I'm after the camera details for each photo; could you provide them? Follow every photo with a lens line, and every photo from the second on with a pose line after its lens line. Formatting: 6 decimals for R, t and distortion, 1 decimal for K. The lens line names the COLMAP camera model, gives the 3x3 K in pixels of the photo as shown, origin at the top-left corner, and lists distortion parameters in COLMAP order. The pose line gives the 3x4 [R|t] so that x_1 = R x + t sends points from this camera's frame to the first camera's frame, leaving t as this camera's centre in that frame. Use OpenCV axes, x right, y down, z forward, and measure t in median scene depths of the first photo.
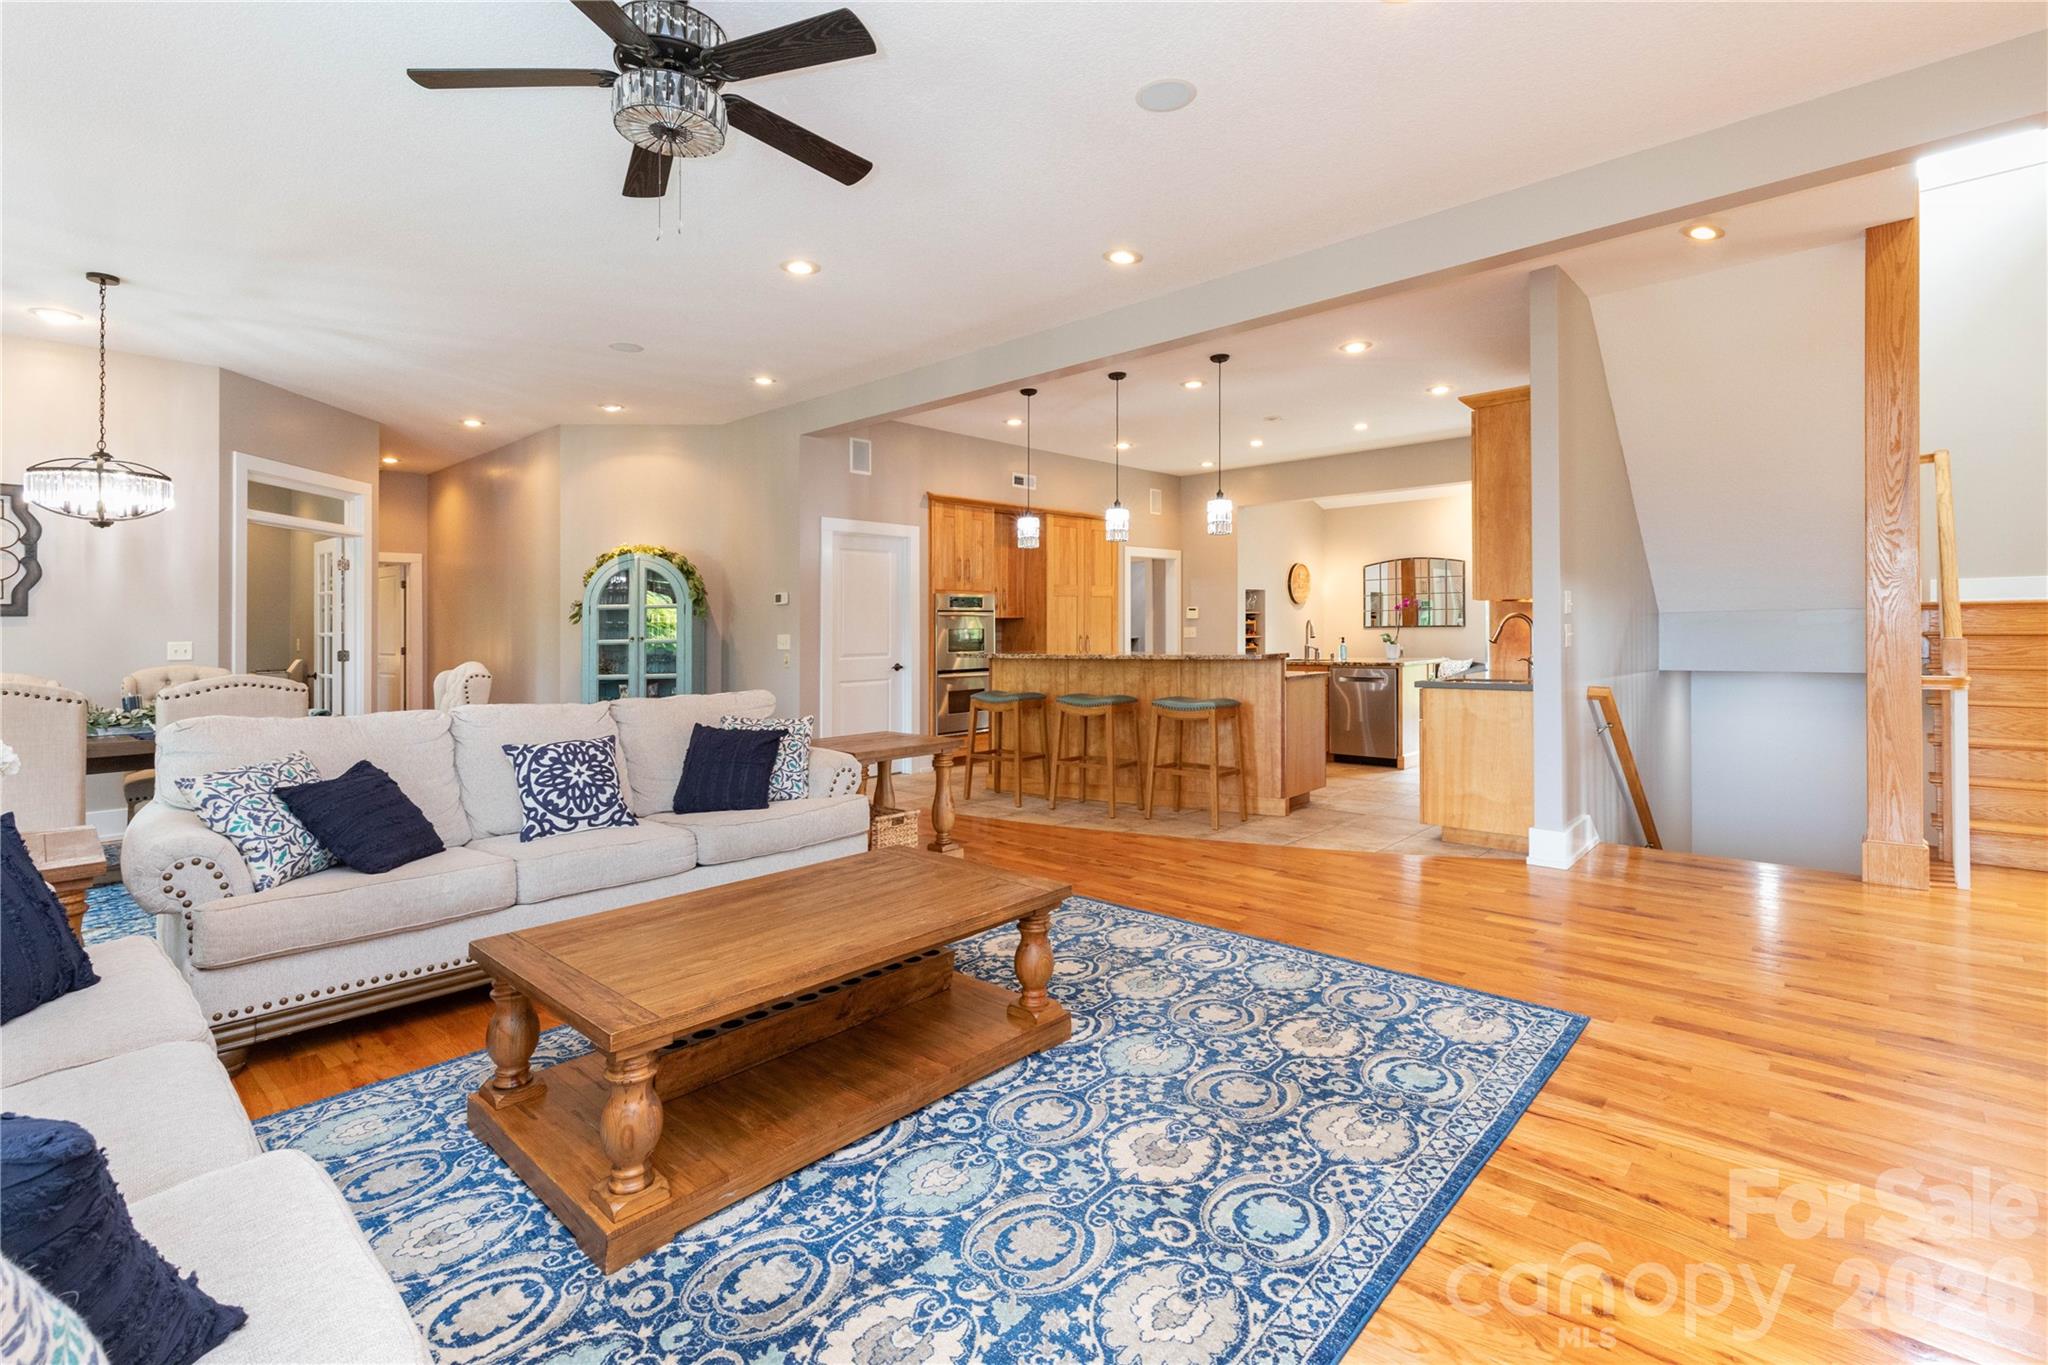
lens RADIAL K [[934.6, 0, 1019.2], [0, 934.6, 682.8], [0, 0, 1]] dist [-0.000374, -0.000334]
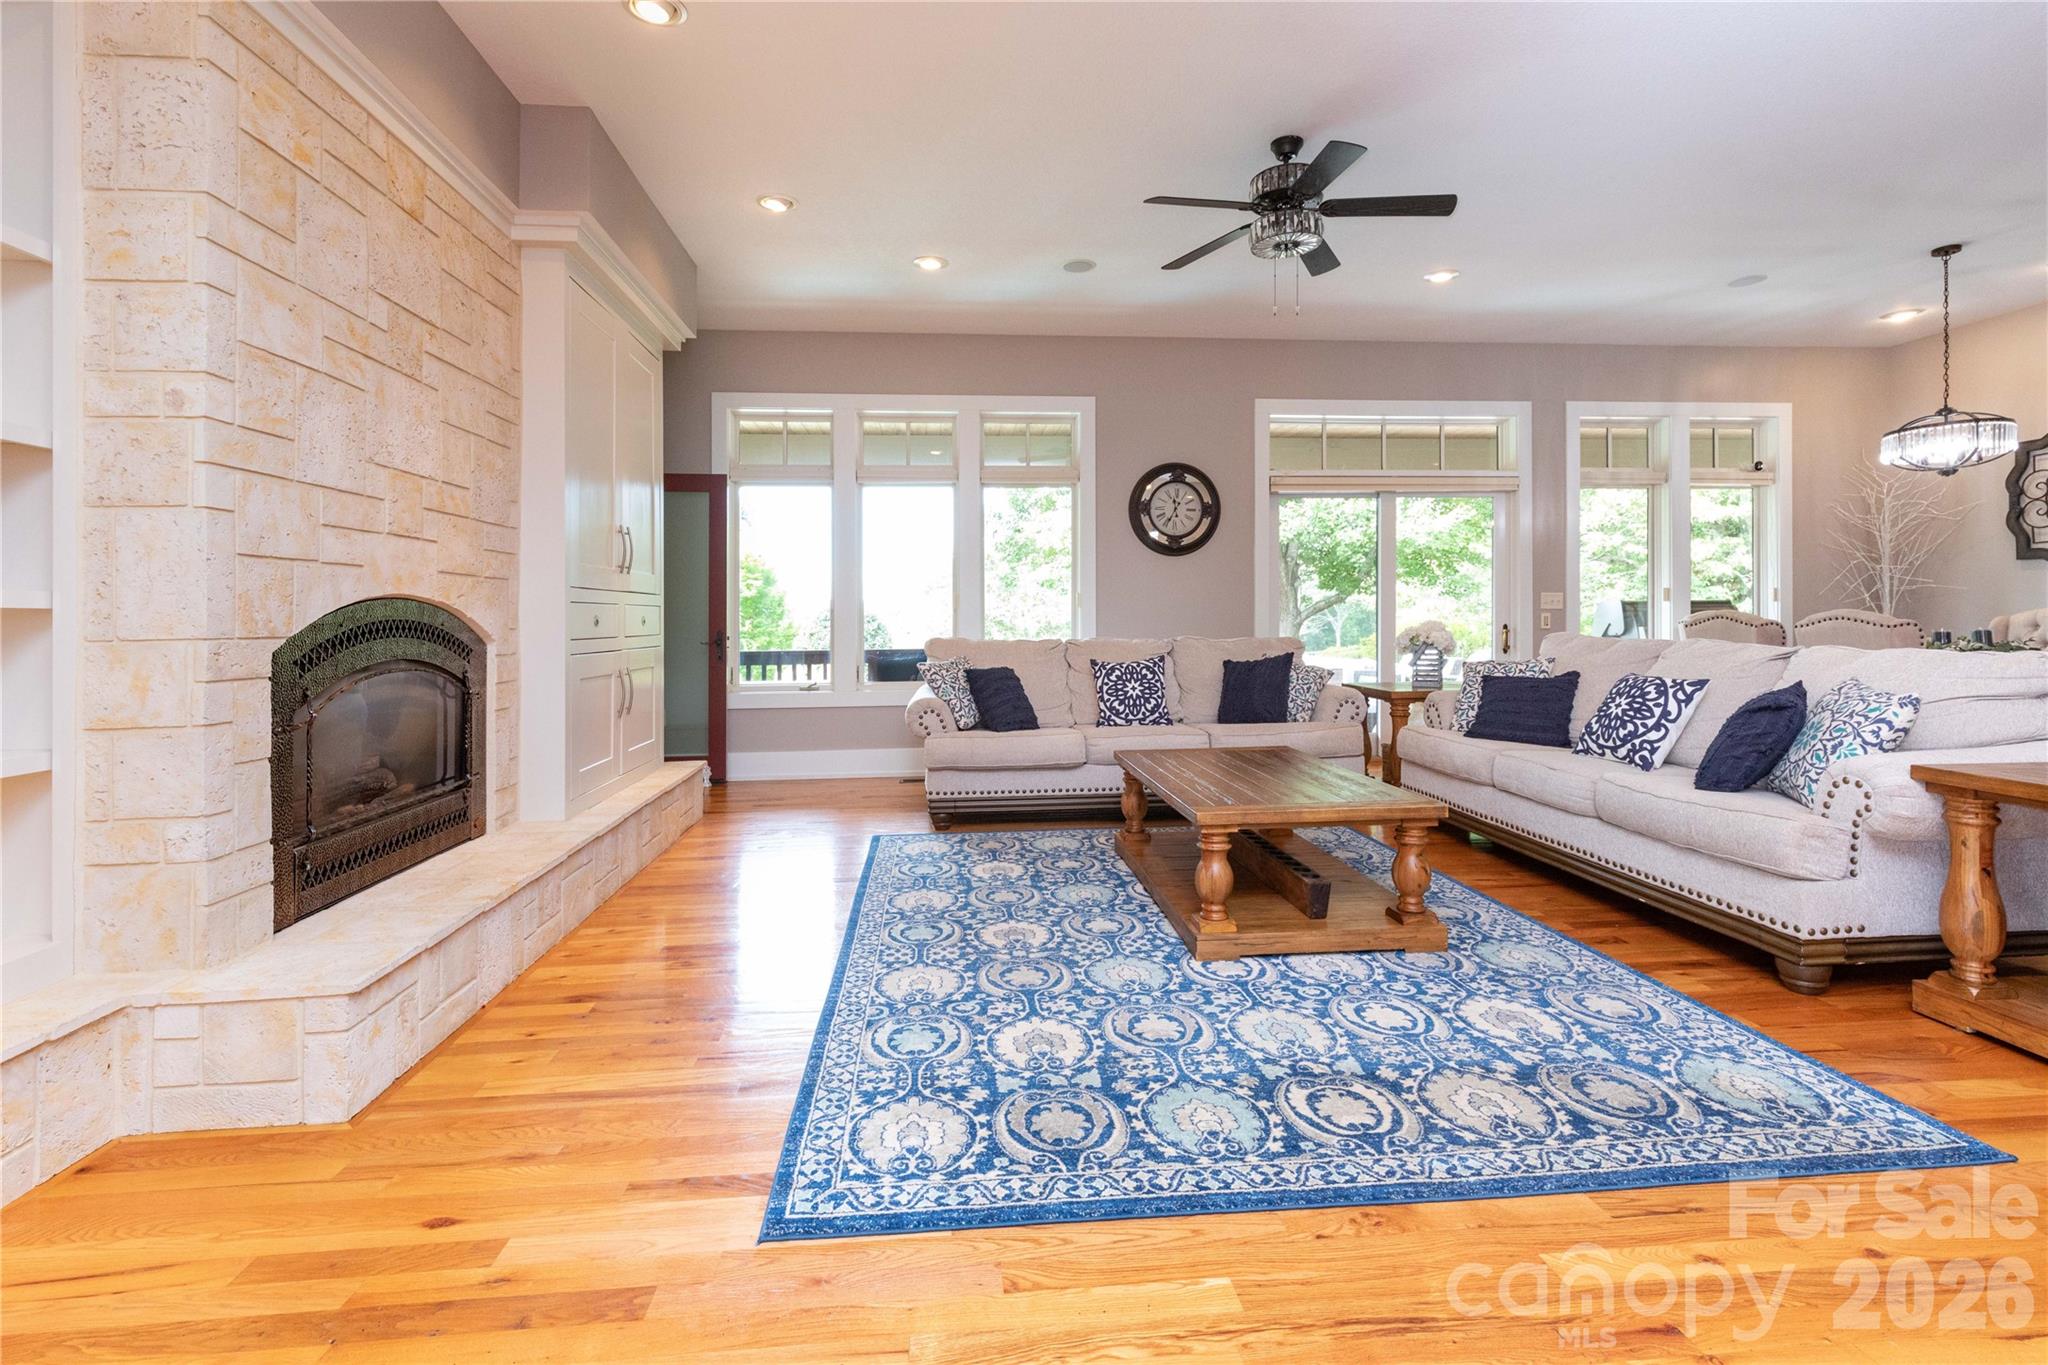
lens RADIAL K [[934.6, 0, 1009.6], [0, 934.6, 602.4], [0, 0, 1]] dist [-0.000374, -0.000334]
pose [[-0.674087, 0.009286, -0.738594, 0.936962], [-0.024919, 0.999066, 0.035304, -0.046007], [0.738231, 0.042203, -0.673226, 1.499388]]
